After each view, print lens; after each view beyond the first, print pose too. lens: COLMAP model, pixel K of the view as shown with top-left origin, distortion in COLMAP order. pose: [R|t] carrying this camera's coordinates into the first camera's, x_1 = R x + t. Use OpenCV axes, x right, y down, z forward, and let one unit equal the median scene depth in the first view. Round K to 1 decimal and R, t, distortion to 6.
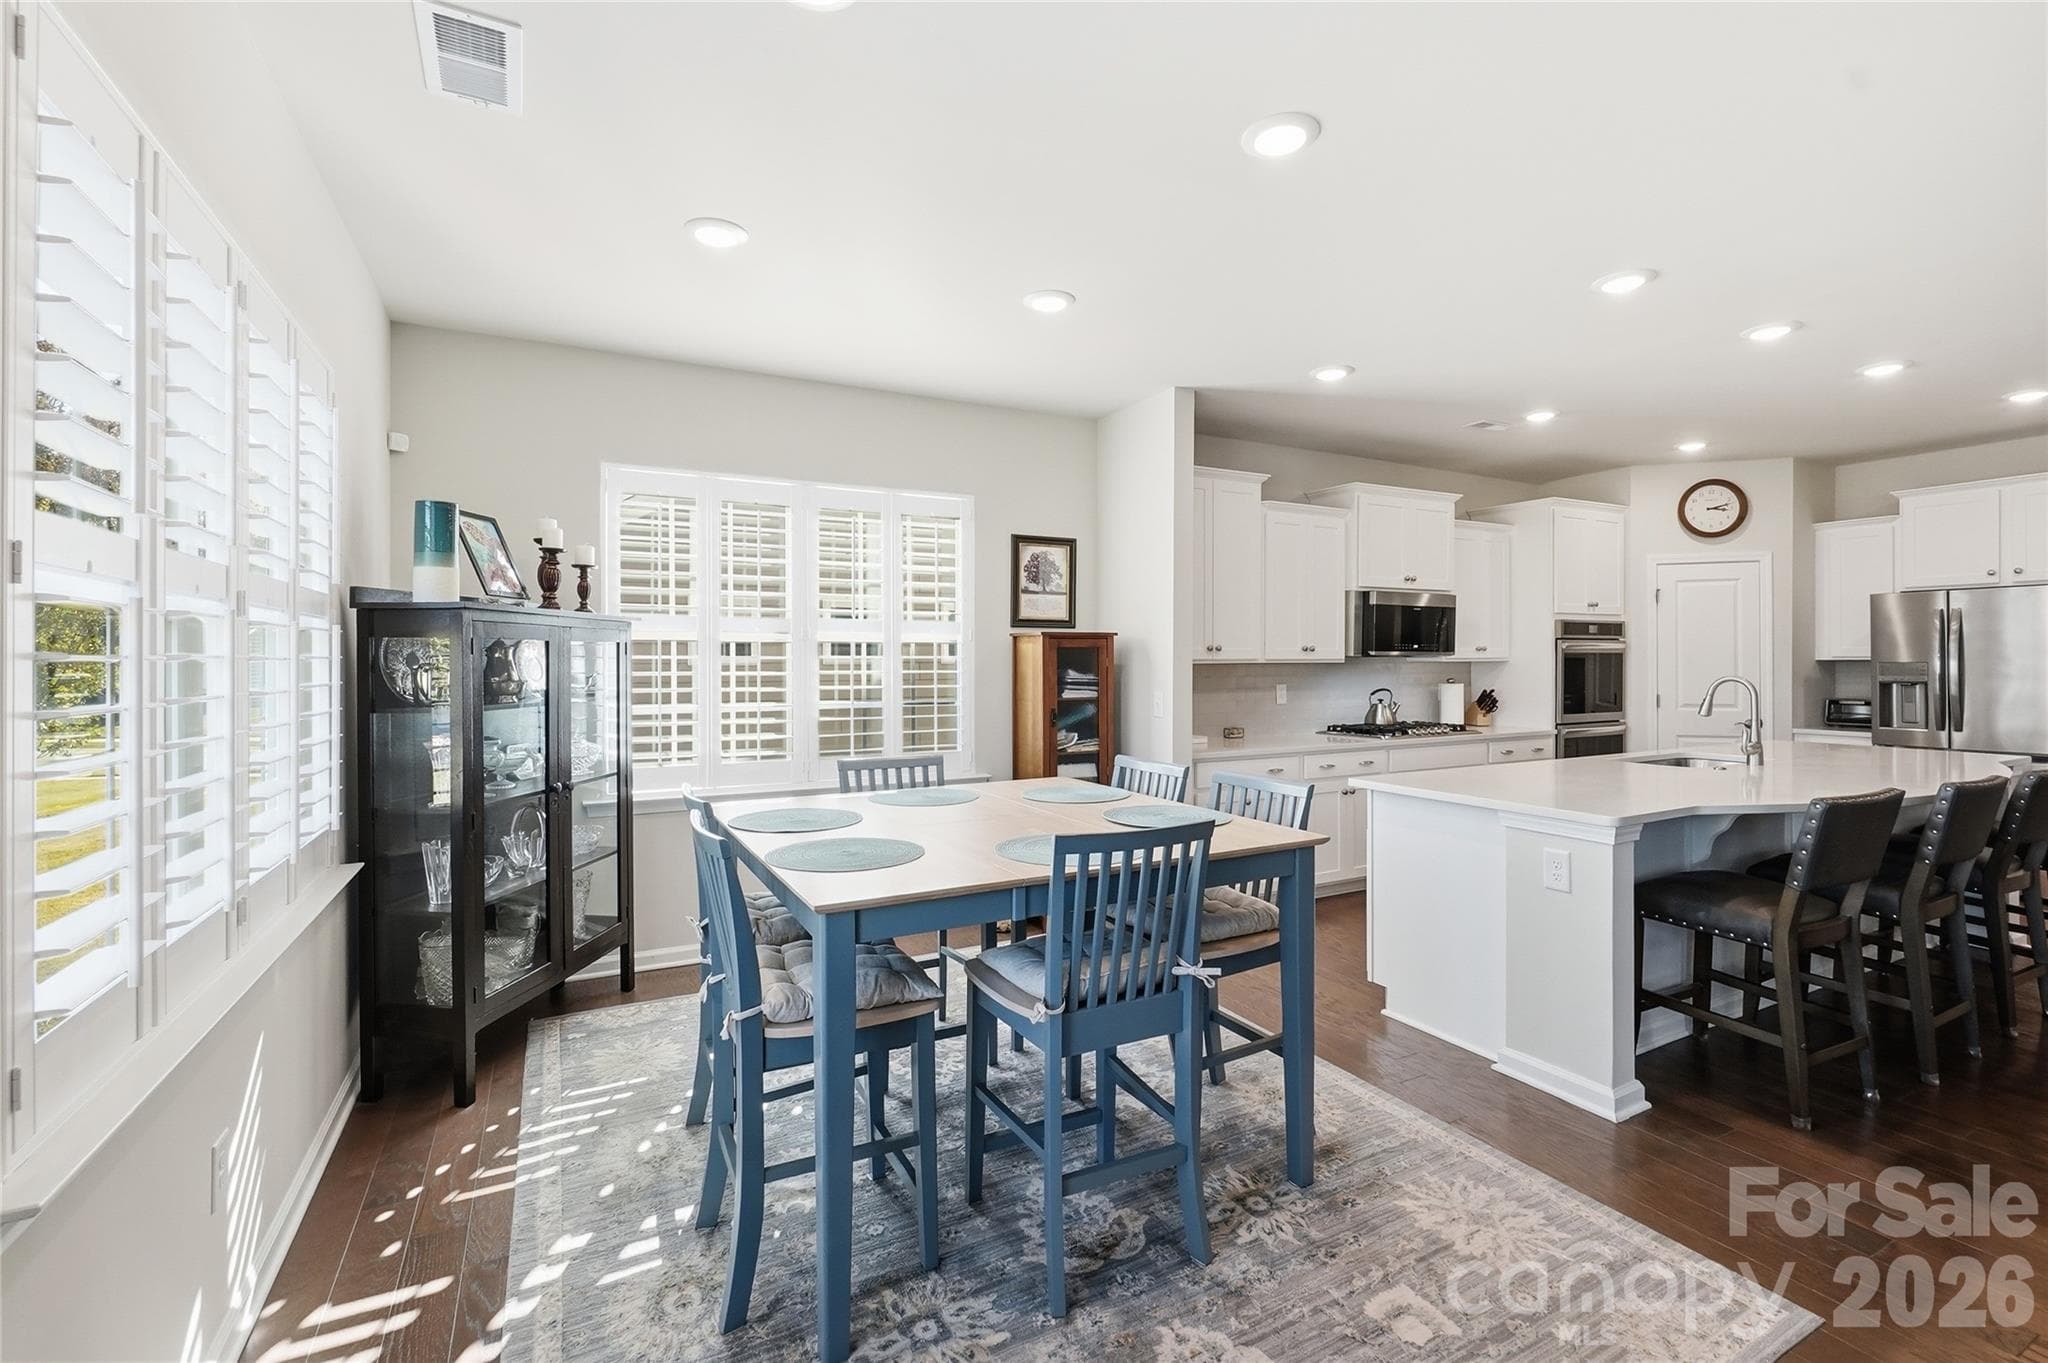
lens RADIAL K [[885.6, 0, 1031.7], [0, 885.6, 663.2], [0, 0, 1]] dist [-0.002610, -0.000811]
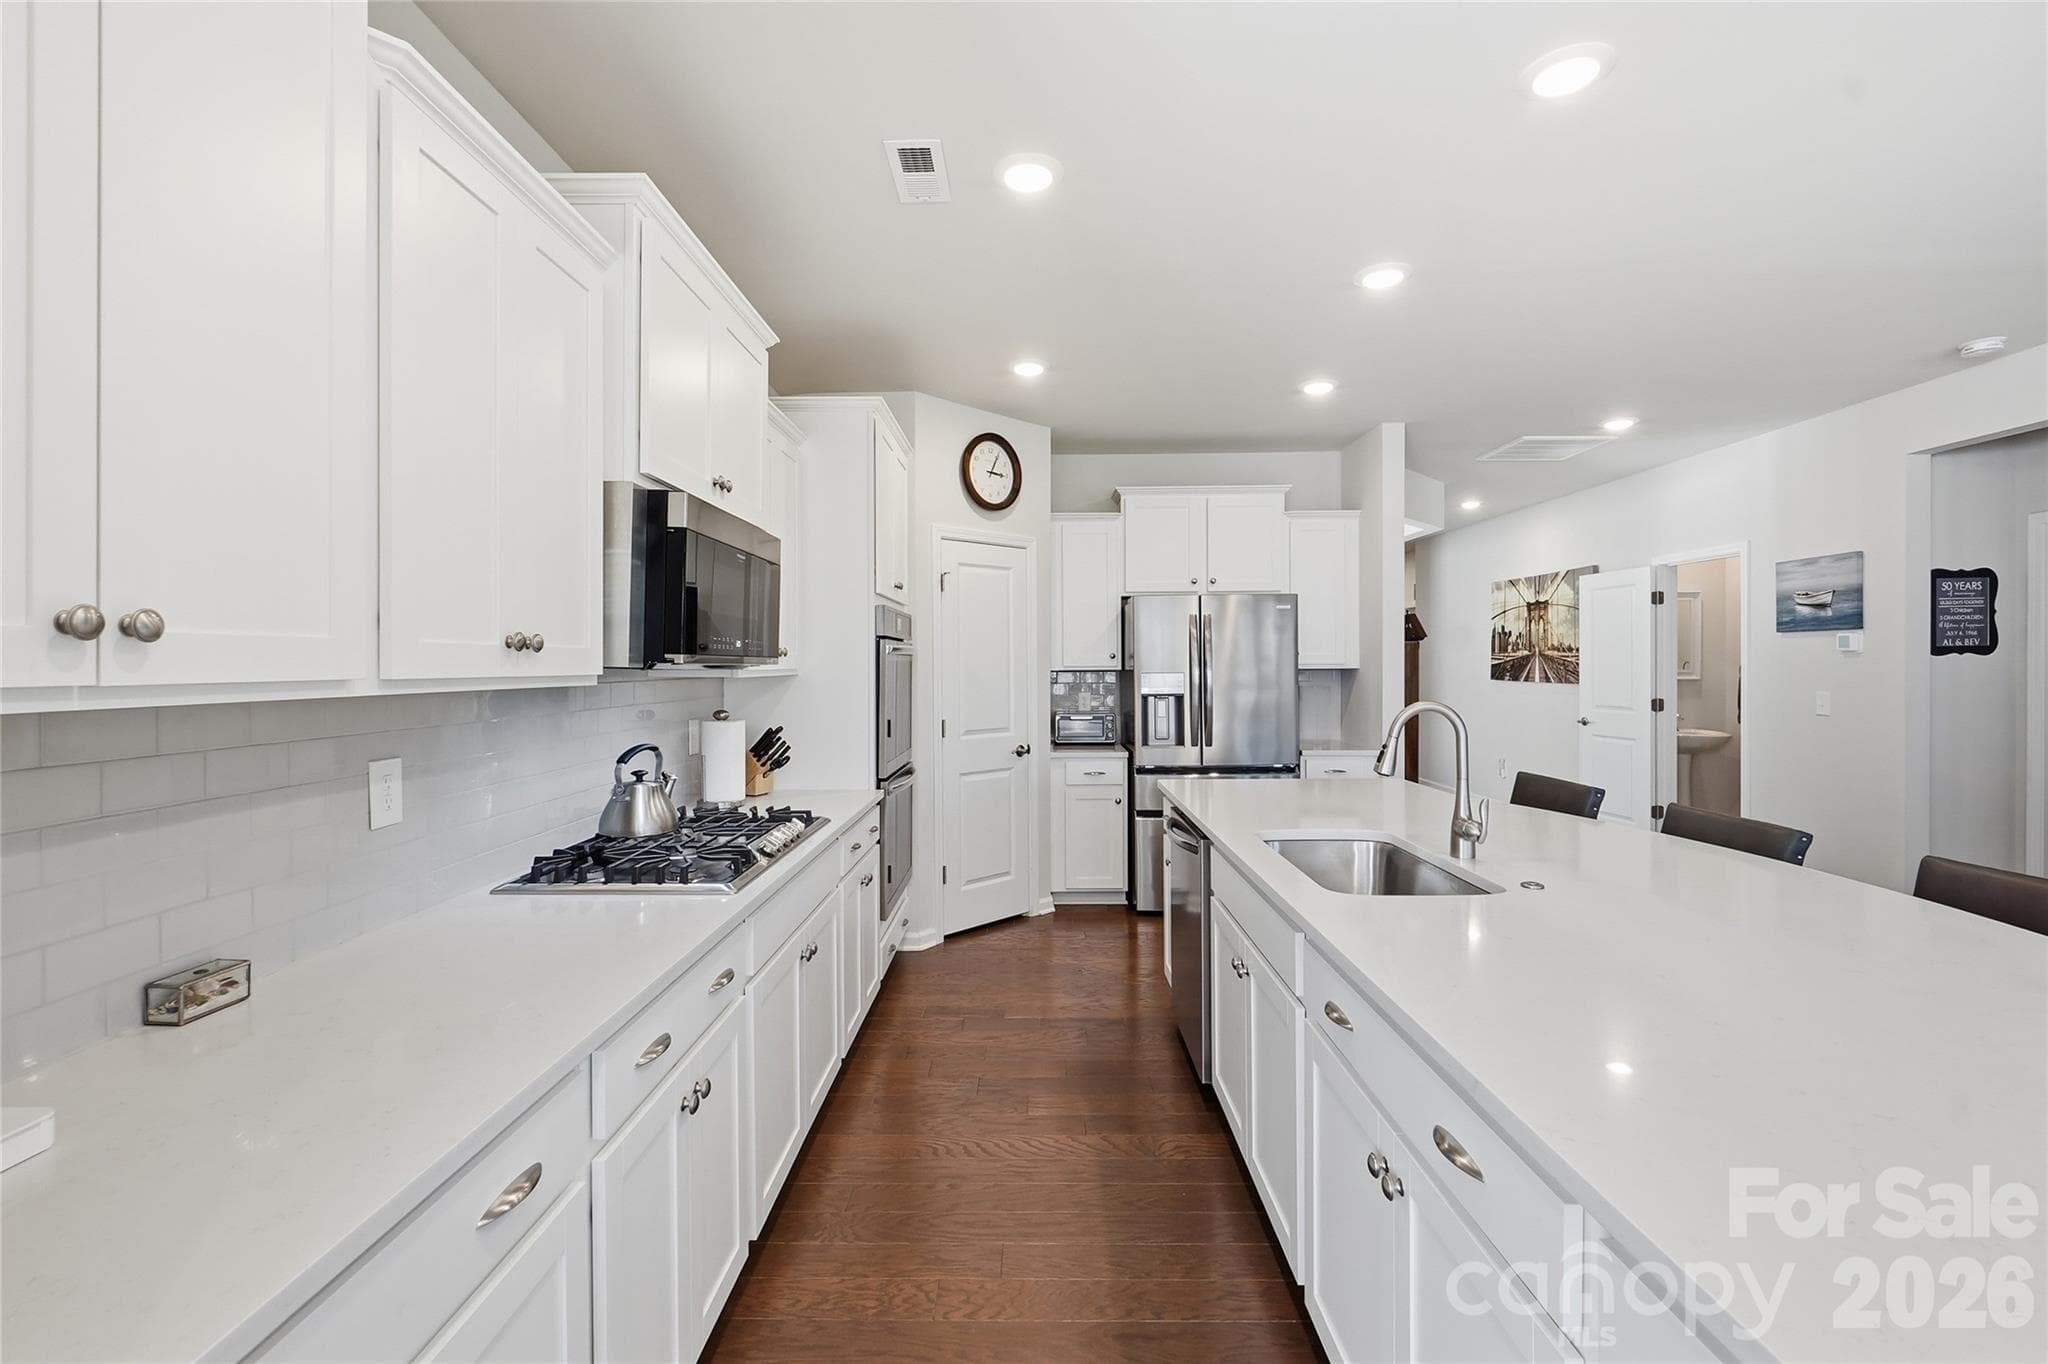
lens RADIAL K [[885.6, 0, 1022.0], [0, 885.6, 670.3], [0, 0, 1]] dist [-0.002610, -0.000811]
pose [[0.477351, -0.005123, 0.878698, 0.124801], [0.008151, 0.999966, 0.001402, -0.005842], [-0.878675, 0.006493, 0.477376, 0.684447]]
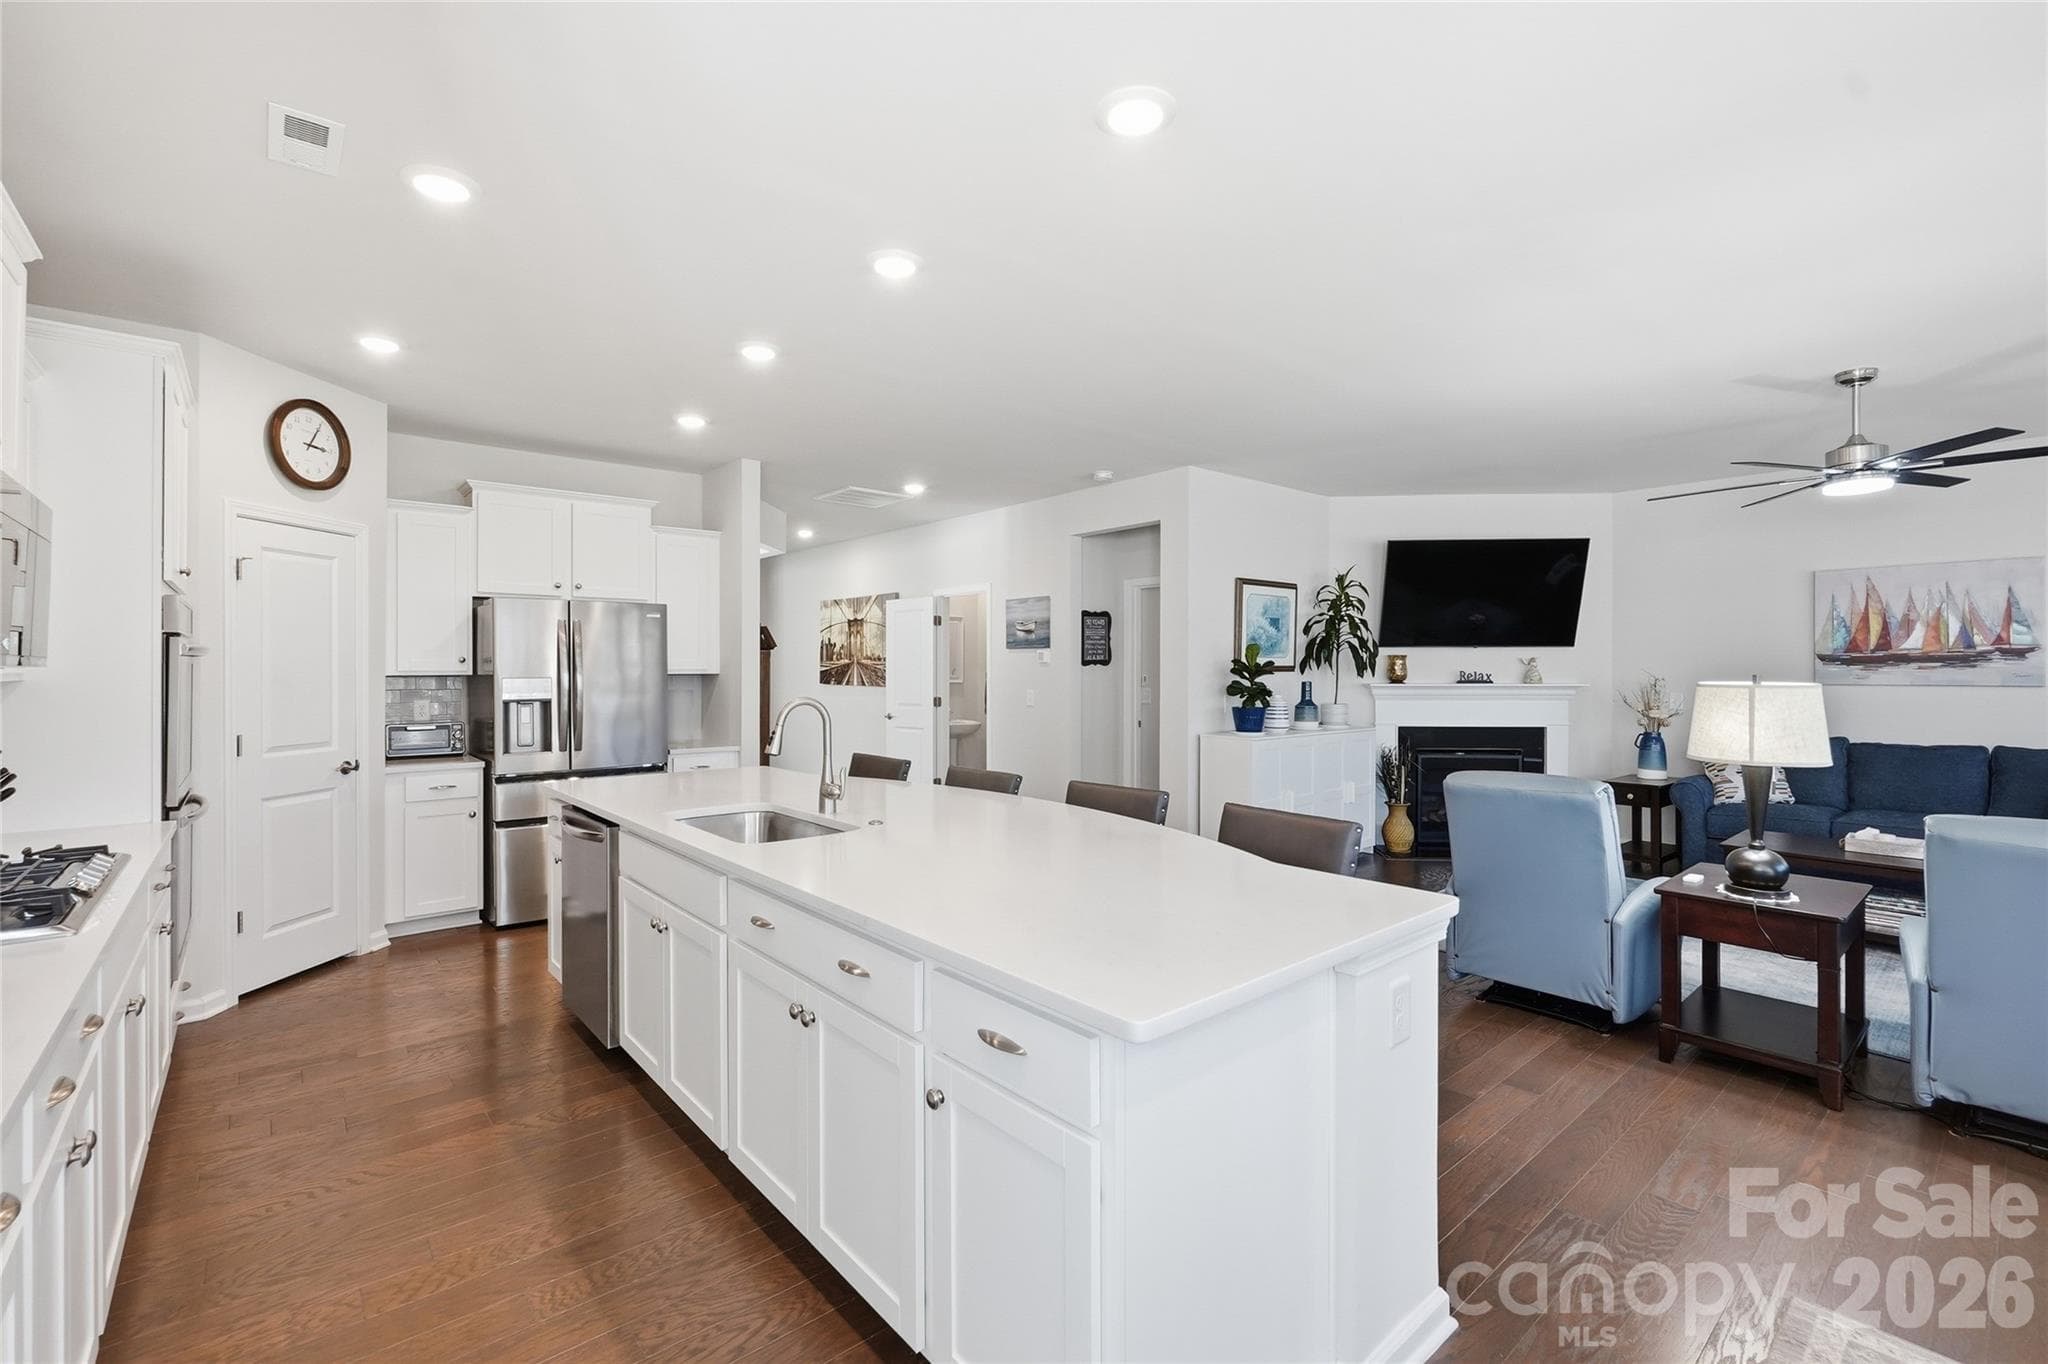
lens RADIAL K [[885.6, 0, 1022.3], [0, 885.6, 668.8], [0, 0, 1]] dist [-0.002610, -0.000811]
pose [[-0.224711, 0.003351, 0.974420, 0.015978], [0.006230, 0.999979, -0.002002, -0.004983], [-0.974406, 0.005621, -0.224727, 0.706221]]
